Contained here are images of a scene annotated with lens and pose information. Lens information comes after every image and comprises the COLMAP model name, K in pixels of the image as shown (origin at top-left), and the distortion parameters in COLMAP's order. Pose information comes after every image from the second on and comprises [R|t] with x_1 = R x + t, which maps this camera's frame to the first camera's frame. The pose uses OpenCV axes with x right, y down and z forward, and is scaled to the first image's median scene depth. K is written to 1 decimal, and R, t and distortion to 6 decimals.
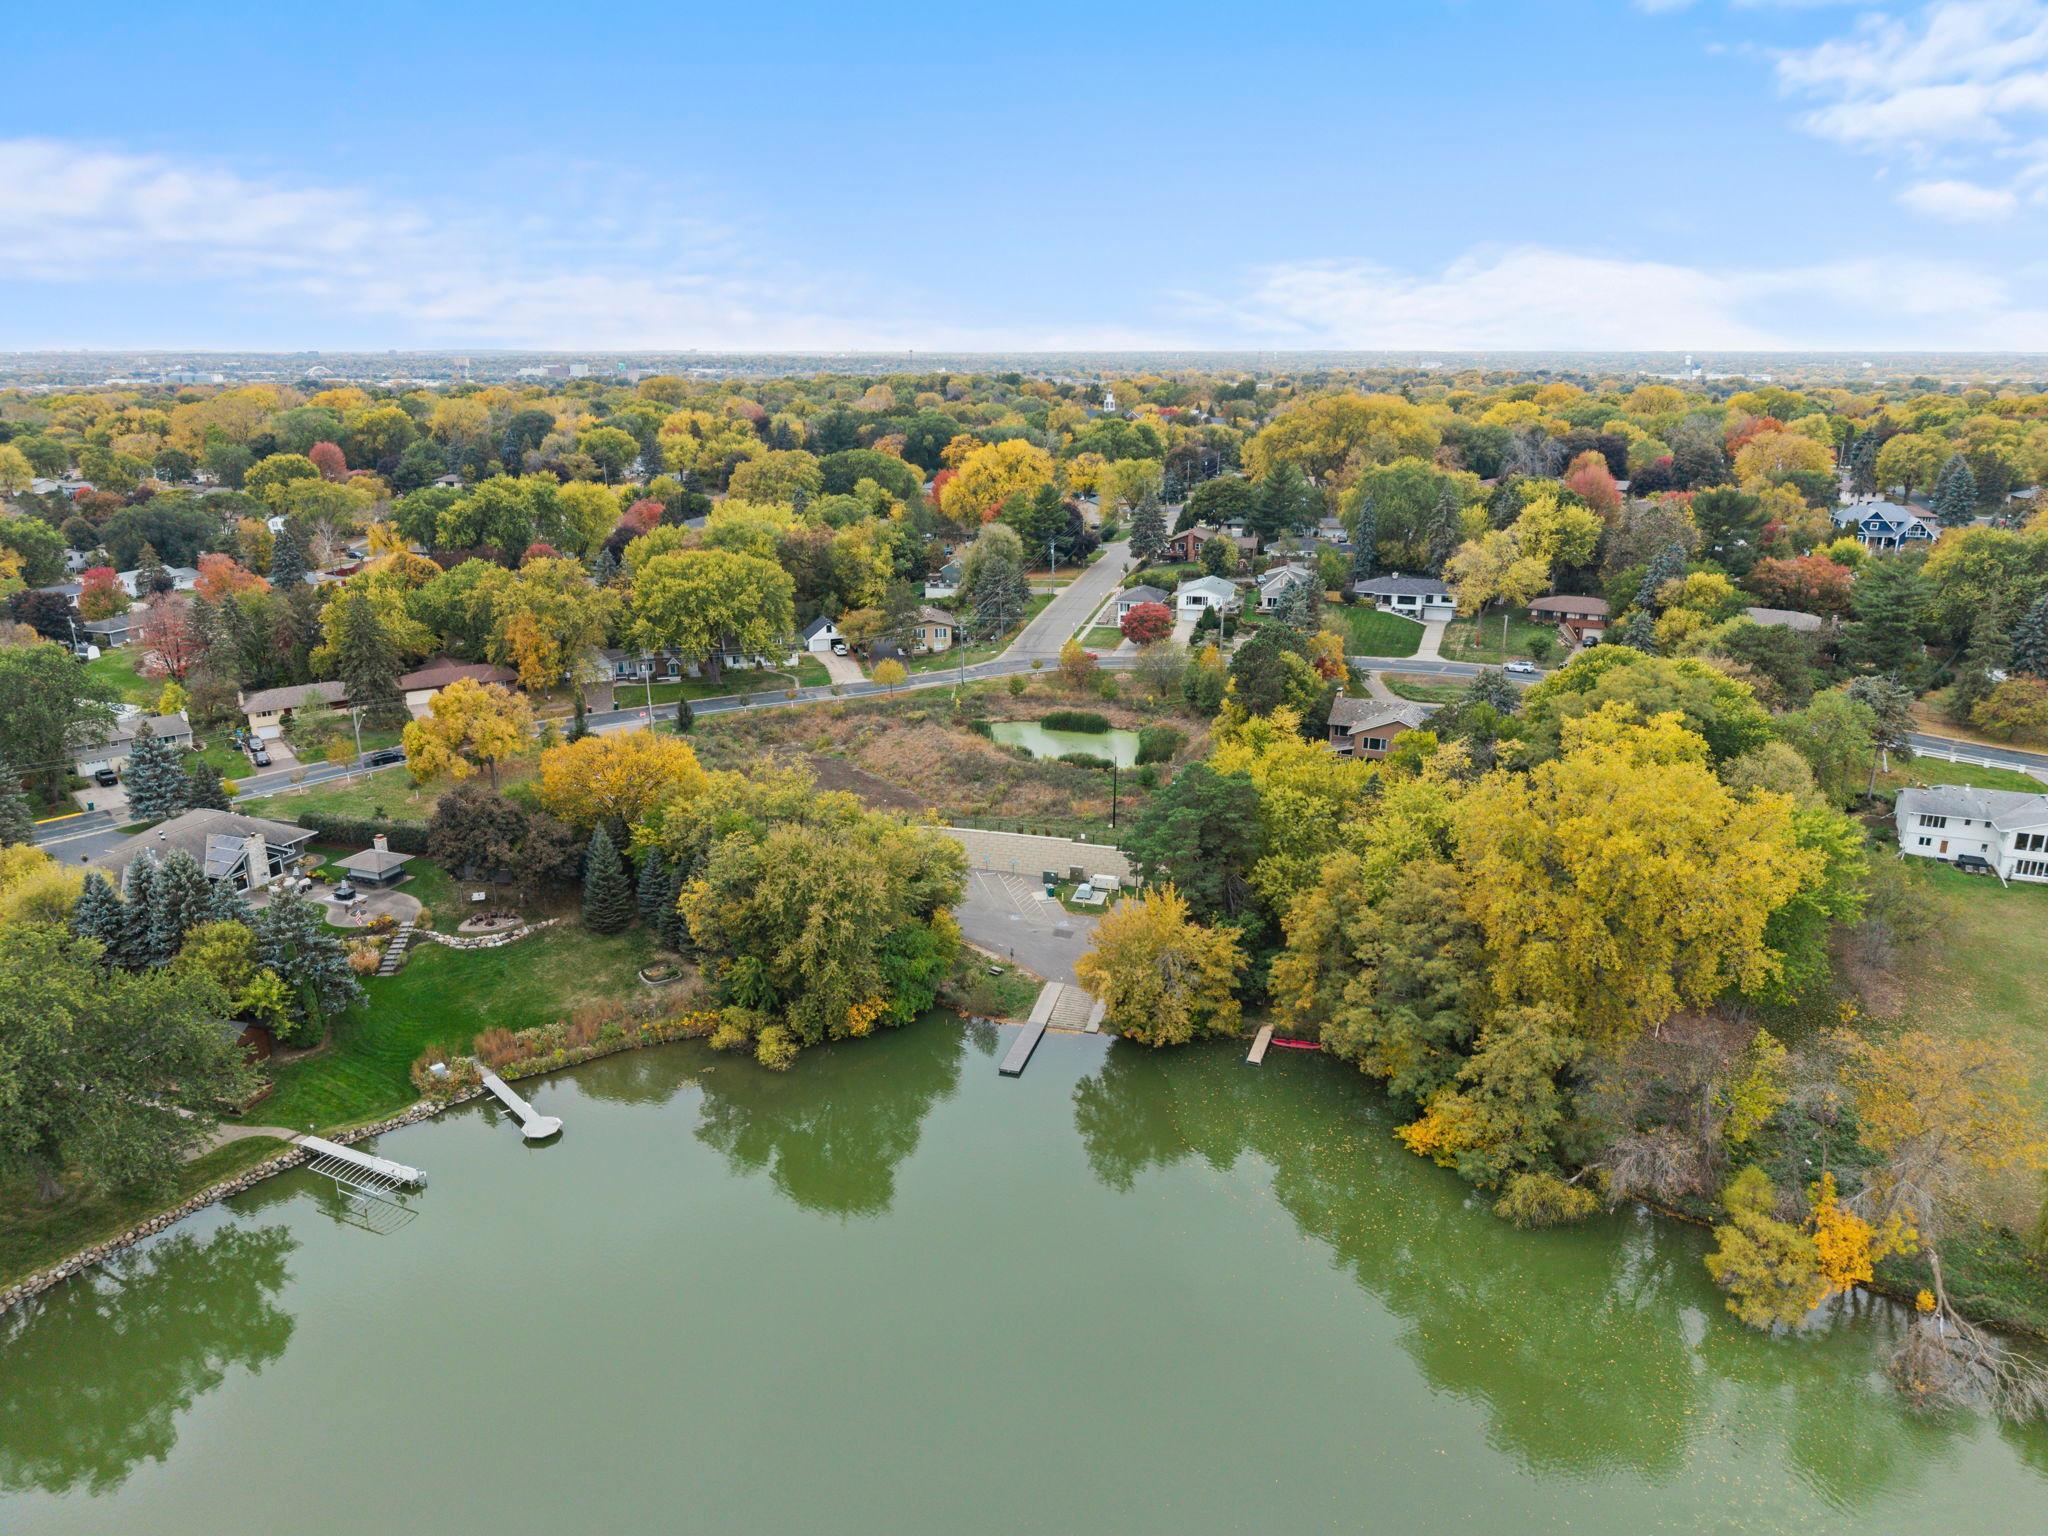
lens RADIAL K [[1363.6, 0, 1019.8], [0, 1363.6, 778.8], [0, 0, 1]] dist [0.034077, -0.041369]
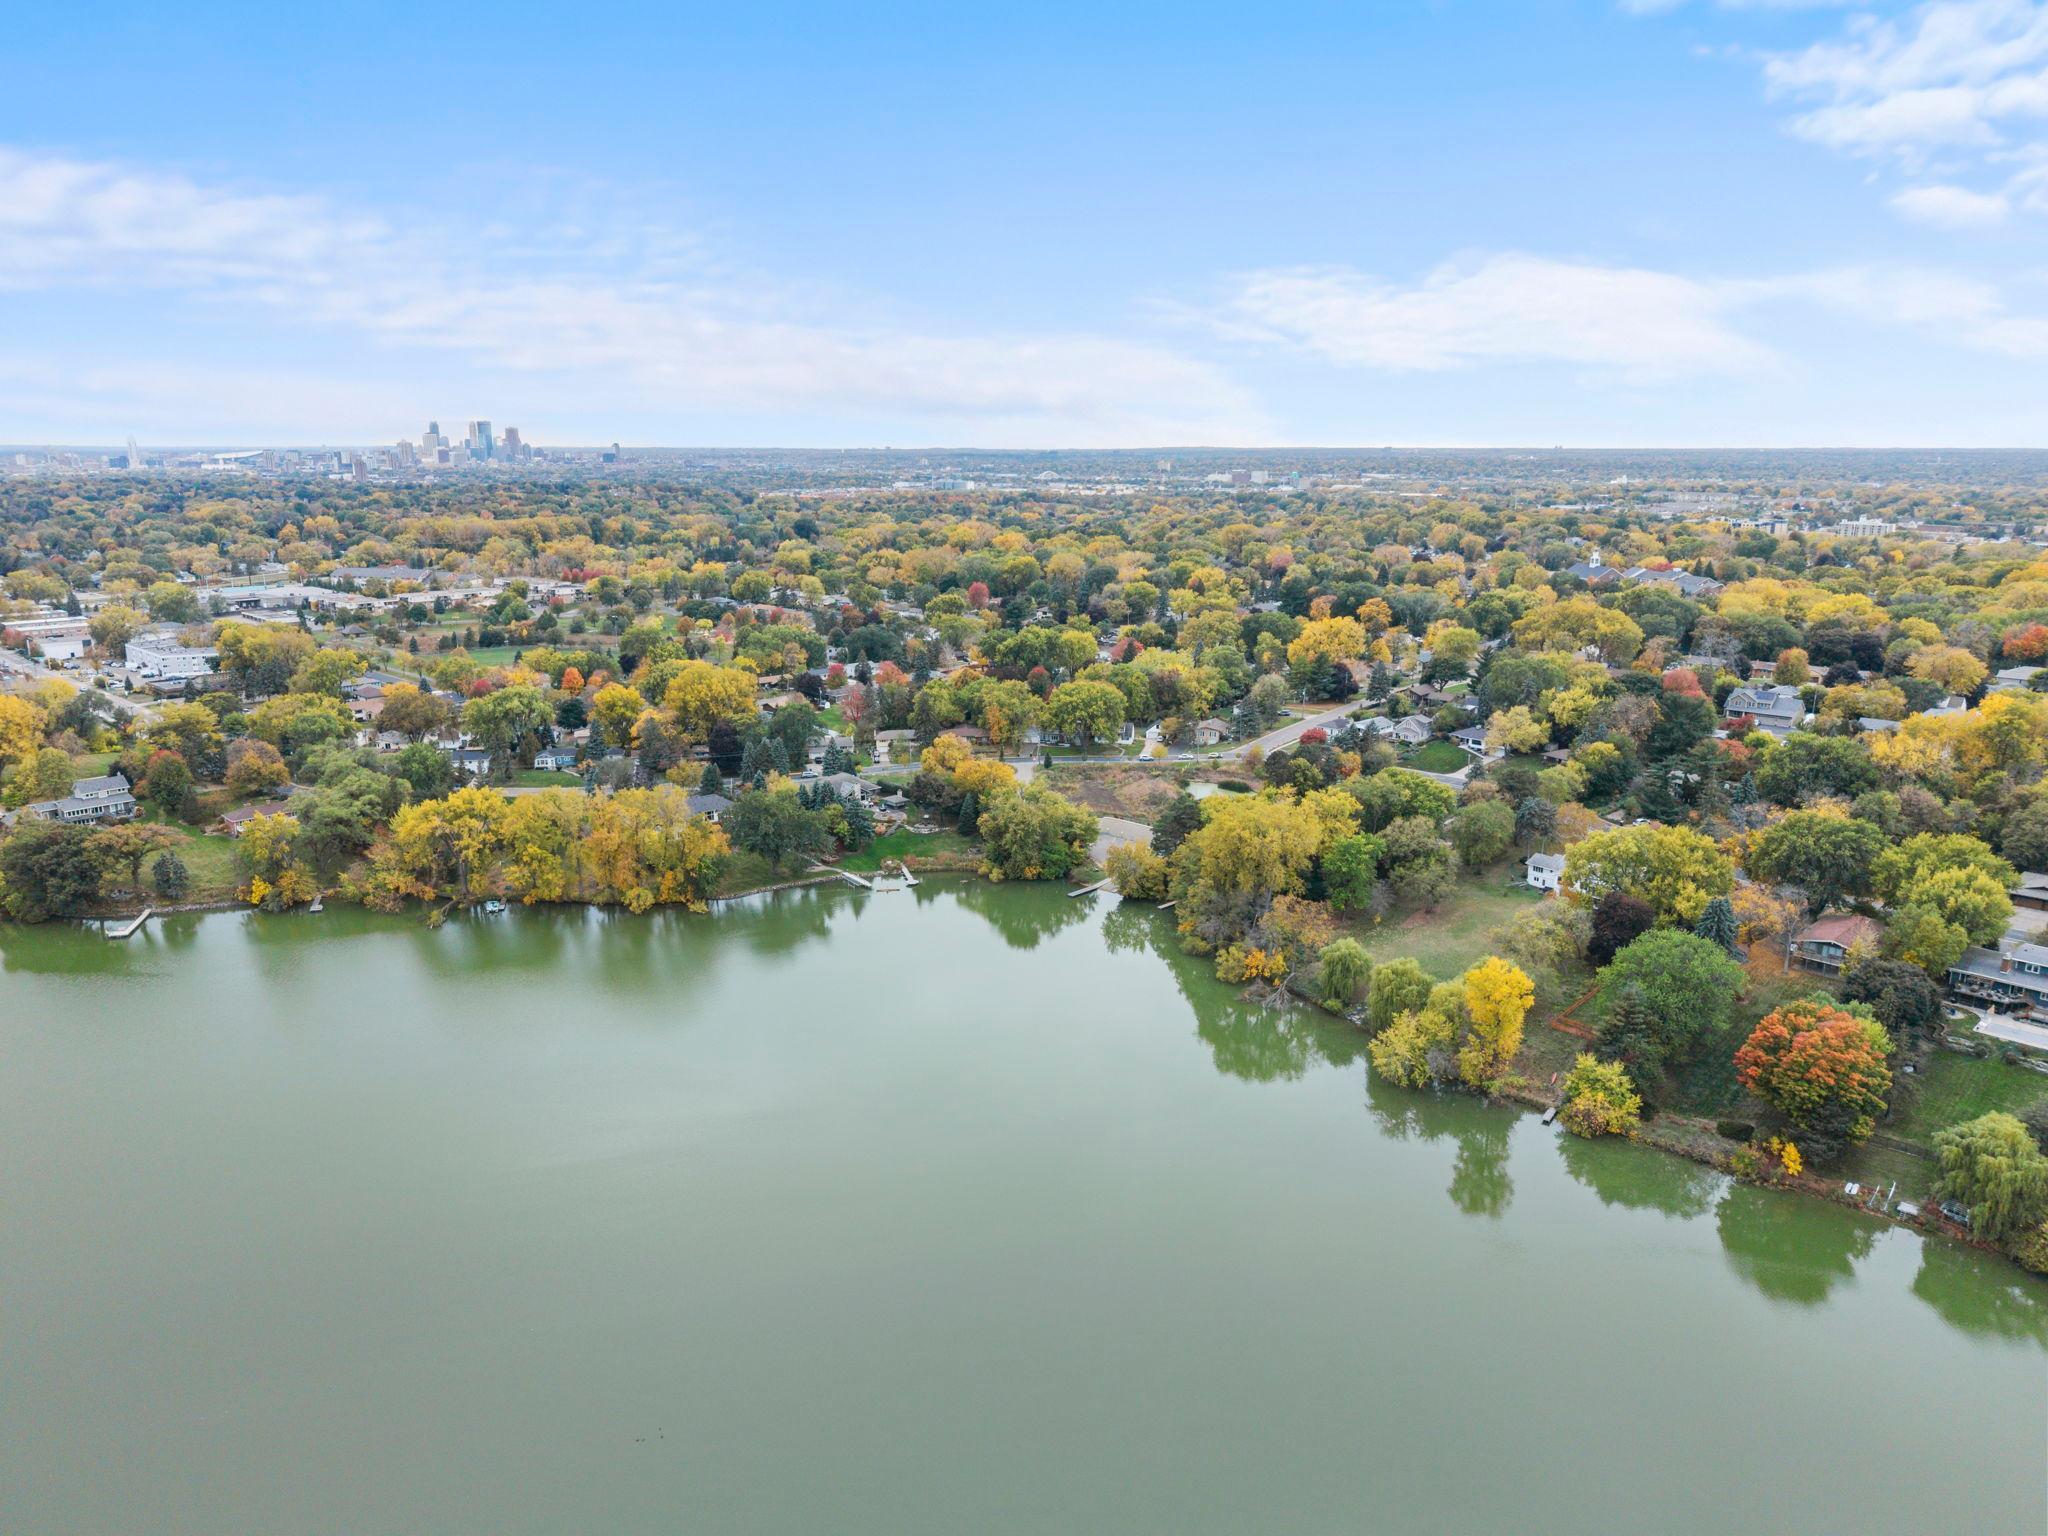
lens RADIAL K [[1363.6, 0, 1019.8], [0, 1363.6, 778.8], [0, 0, 1]] dist [0.034077, -0.041369]
pose [[0.885166, 0.111339, -0.451757, 0.778144], [-0.140147, 0.989655, -0.030695, 0.059879], [0.443666, 0.090483, 0.891613, -1.034862]]
